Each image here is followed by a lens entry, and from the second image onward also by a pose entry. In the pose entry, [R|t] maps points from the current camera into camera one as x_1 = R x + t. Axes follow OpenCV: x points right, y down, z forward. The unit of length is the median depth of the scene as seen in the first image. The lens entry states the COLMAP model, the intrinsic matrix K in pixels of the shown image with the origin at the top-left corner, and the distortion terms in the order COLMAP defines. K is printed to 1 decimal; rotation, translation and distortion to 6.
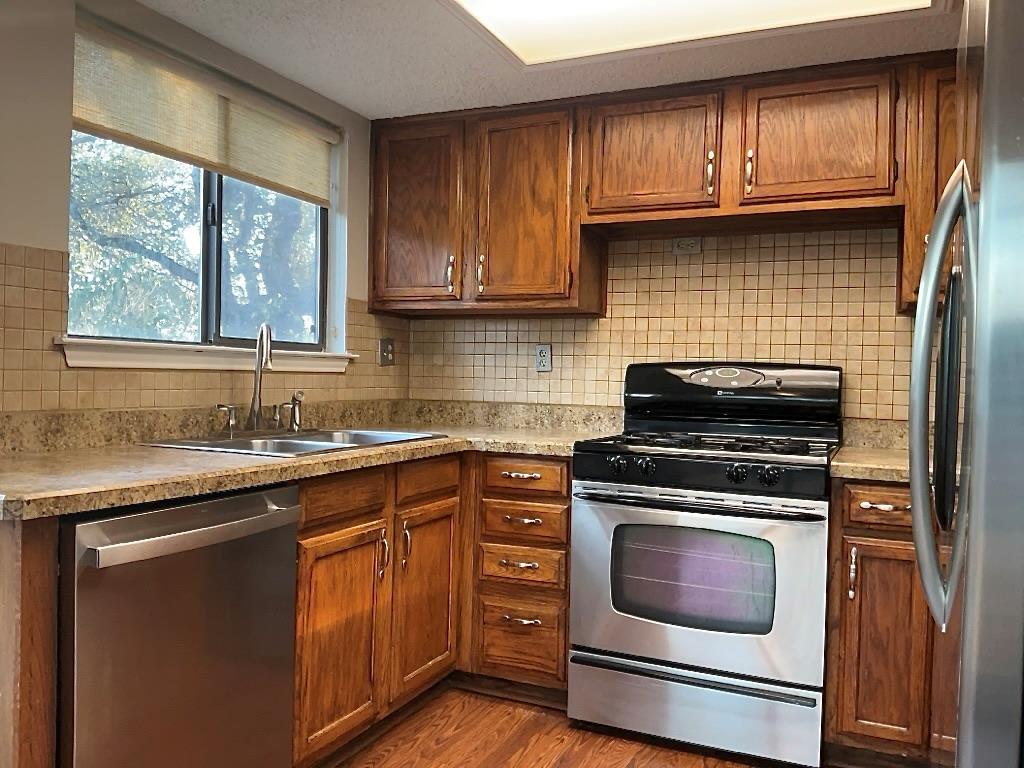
lens RADIAL K [[822.4, 0, 512.0], [0, 822.4, 384.0], [0, 0, 1]] dist [0.166951, -0.348383]
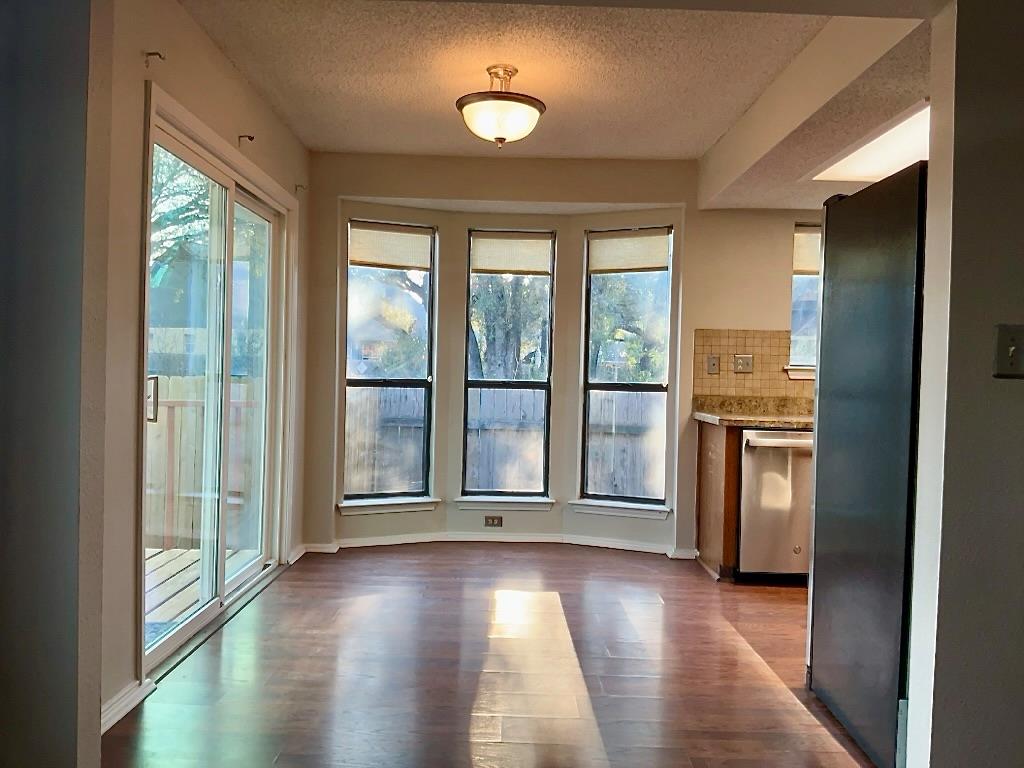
lens RADIAL K [[822.4, 0, 512.0], [0, 822.4, 384.0], [0, 0, 1]] dist [0.166951, -0.348383]
pose [[0.414773, -0.006103, -0.909905, 0.893245], [-0.024510, 0.999540, -0.017877, 0.038437], [0.909595, 0.029717, 0.414432, -0.478605]]
